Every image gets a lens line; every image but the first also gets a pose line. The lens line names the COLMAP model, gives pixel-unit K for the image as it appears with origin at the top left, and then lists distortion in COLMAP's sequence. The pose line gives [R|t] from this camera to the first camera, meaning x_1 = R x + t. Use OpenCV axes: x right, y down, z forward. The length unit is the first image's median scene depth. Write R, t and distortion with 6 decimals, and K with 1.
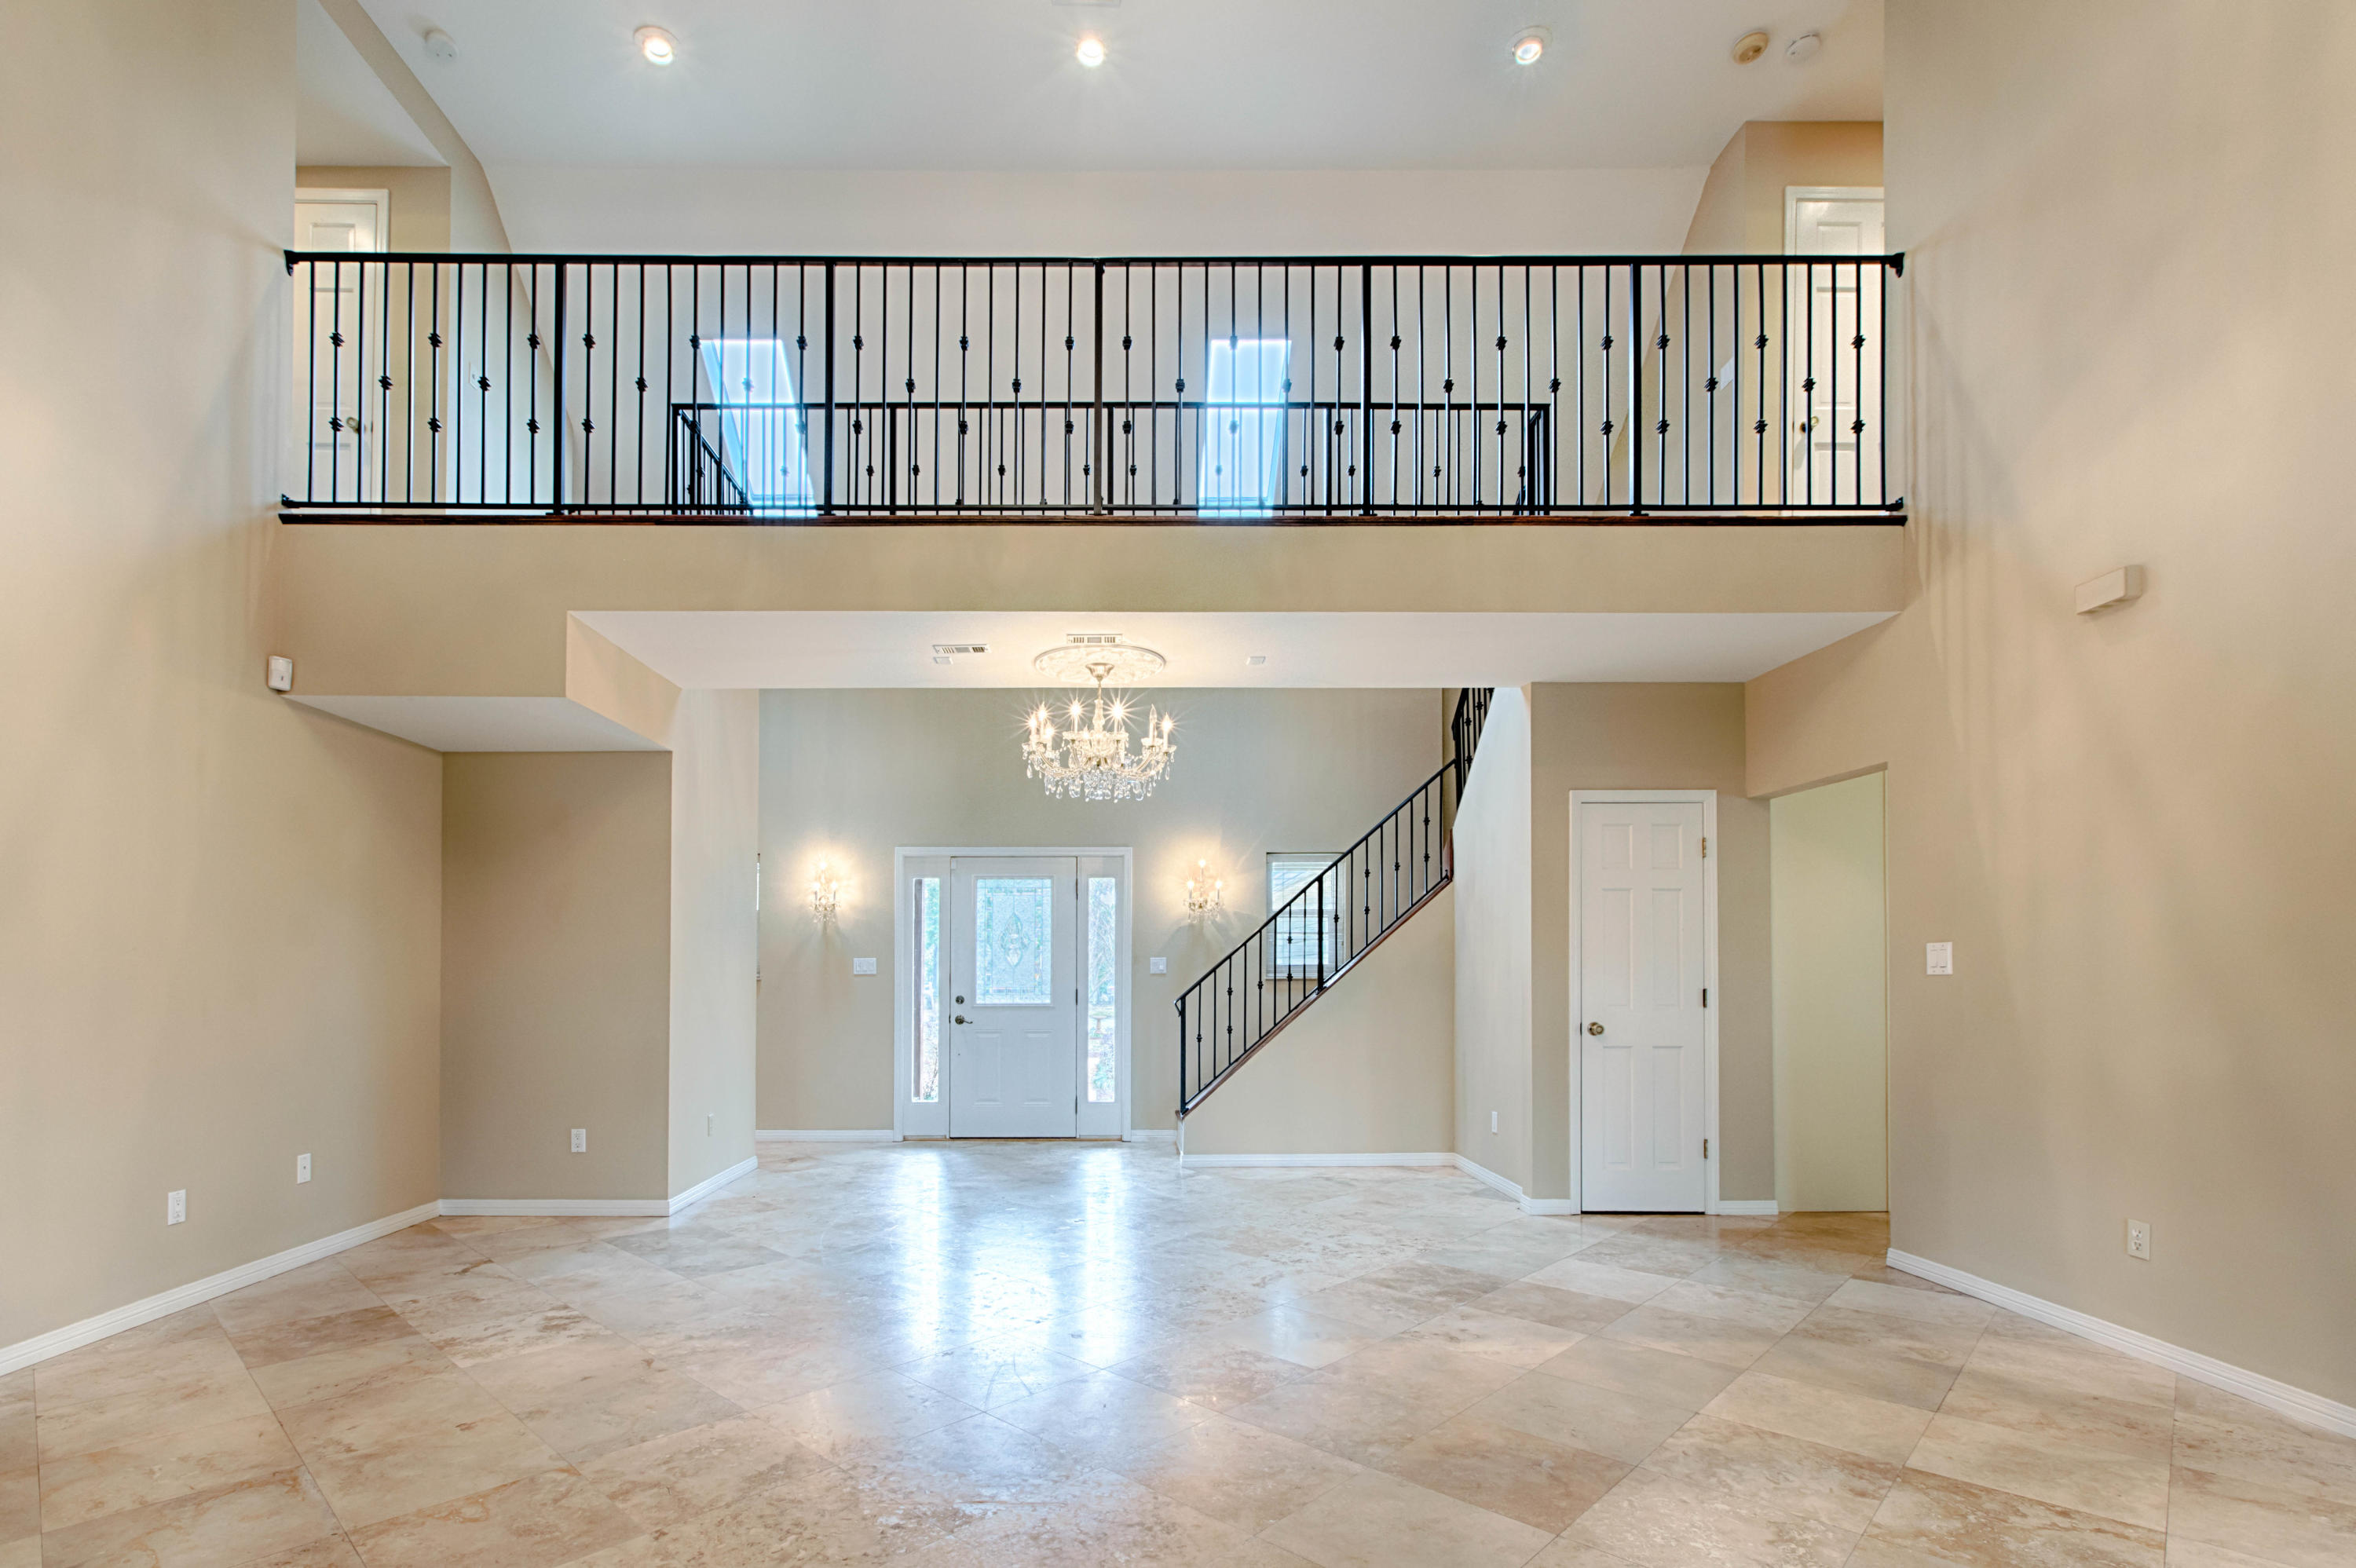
lens RADIAL K [[1130.6, 0, 1084.3], [0, 1130.6, 965.7], [0, 0, 1]] dist [-0.002938, 0.002129]
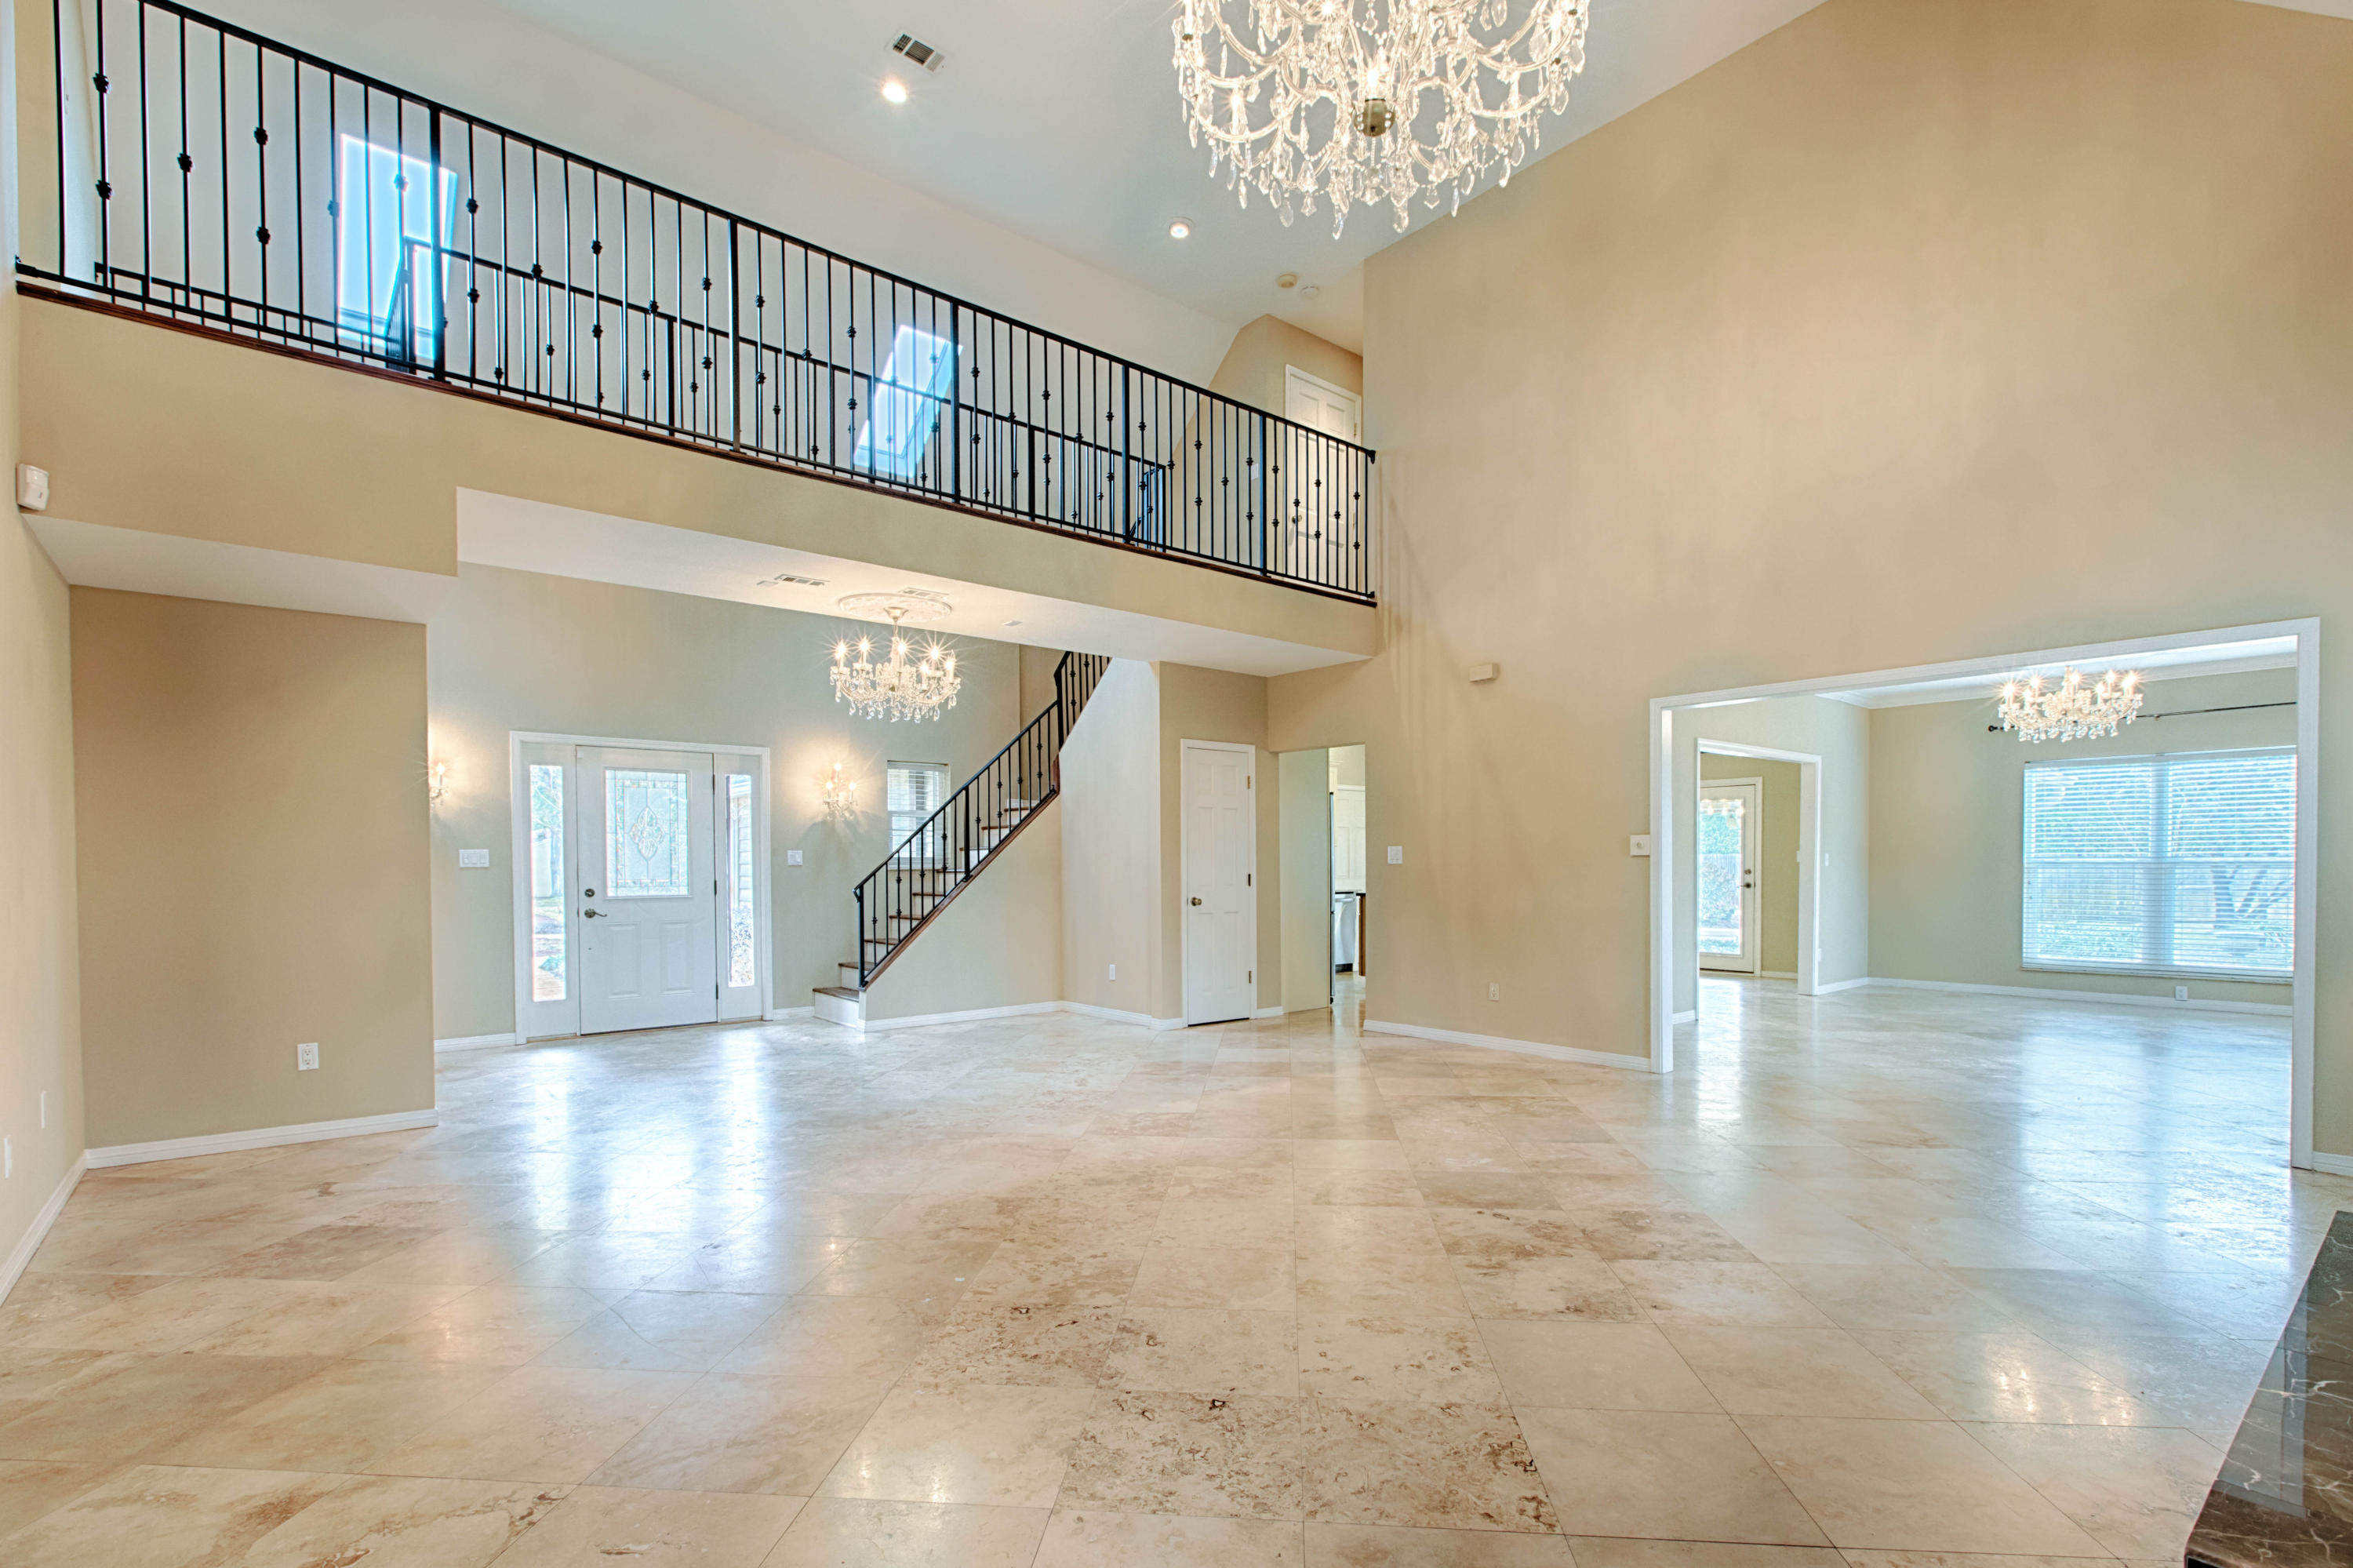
lens RADIAL K [[1129.4, 0, 1201.3], [0, 1129.4, 890.0], [0, 0, 1]] dist [-0.002938, 0.002129]
pose [[0.750521, -0.016751, 0.660634, -0.522973], [-0.001044, 0.999647, 0.026532, 0.001821], [-0.660846, -0.020603, 0.750239, -0.119900]]
